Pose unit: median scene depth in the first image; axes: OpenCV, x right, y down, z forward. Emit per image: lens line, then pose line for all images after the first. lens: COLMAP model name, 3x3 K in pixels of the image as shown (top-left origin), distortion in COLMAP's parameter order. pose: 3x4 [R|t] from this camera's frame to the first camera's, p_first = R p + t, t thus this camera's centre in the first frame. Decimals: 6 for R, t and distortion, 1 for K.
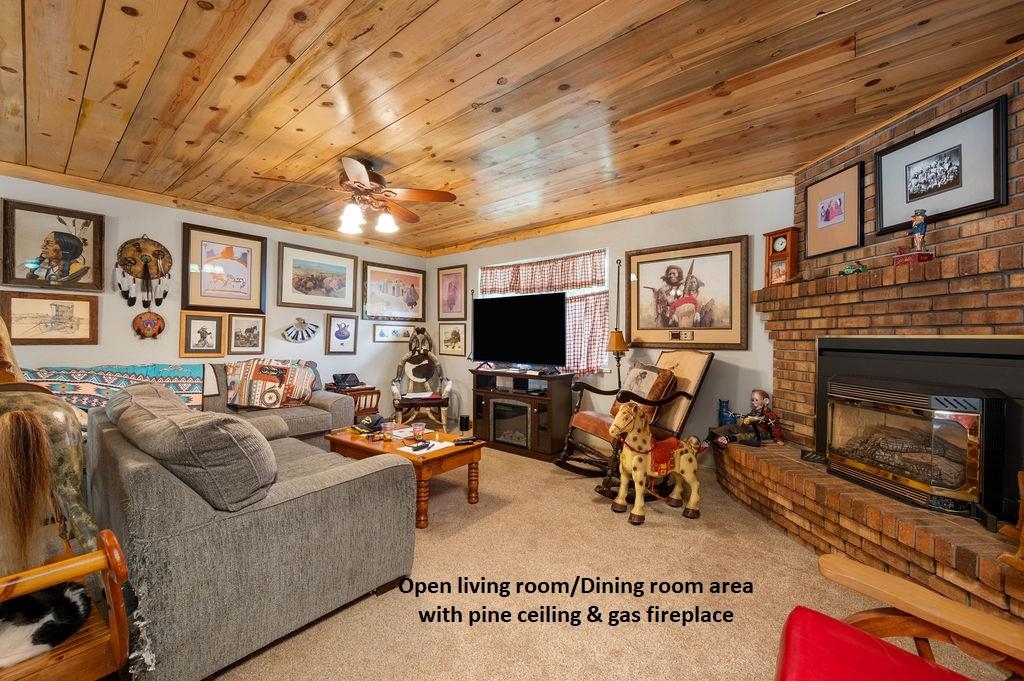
lens RADIAL K [[406.2, 0, 513.1], [0, 406.2, 334.4], [0, 0, 1]] dist [-0.007288, 0.001244]
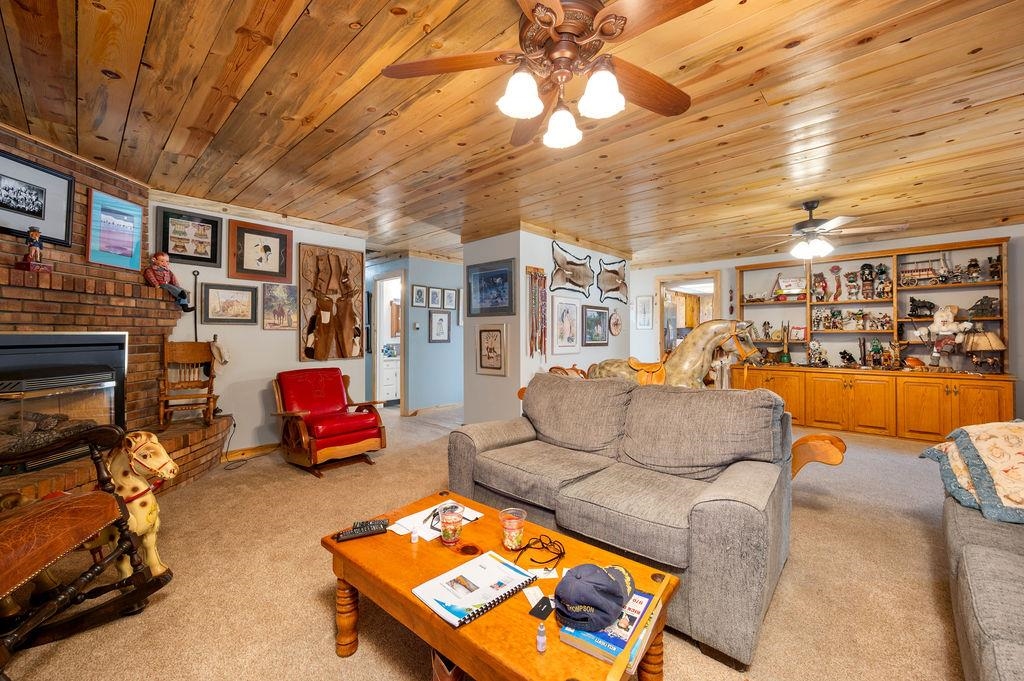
lens RADIAL K [[406.2, 0, 511.2], [0, 406.2, 334.2], [0, 0, 1]] dist [-0.007288, 0.001244]
pose [[-0.998612, -0.002253, 0.052629, -0.476598], [-0.002375, 0.999995, -0.002243, 0.009349], [-0.052624, -0.002365, -0.998612, 2.135544]]
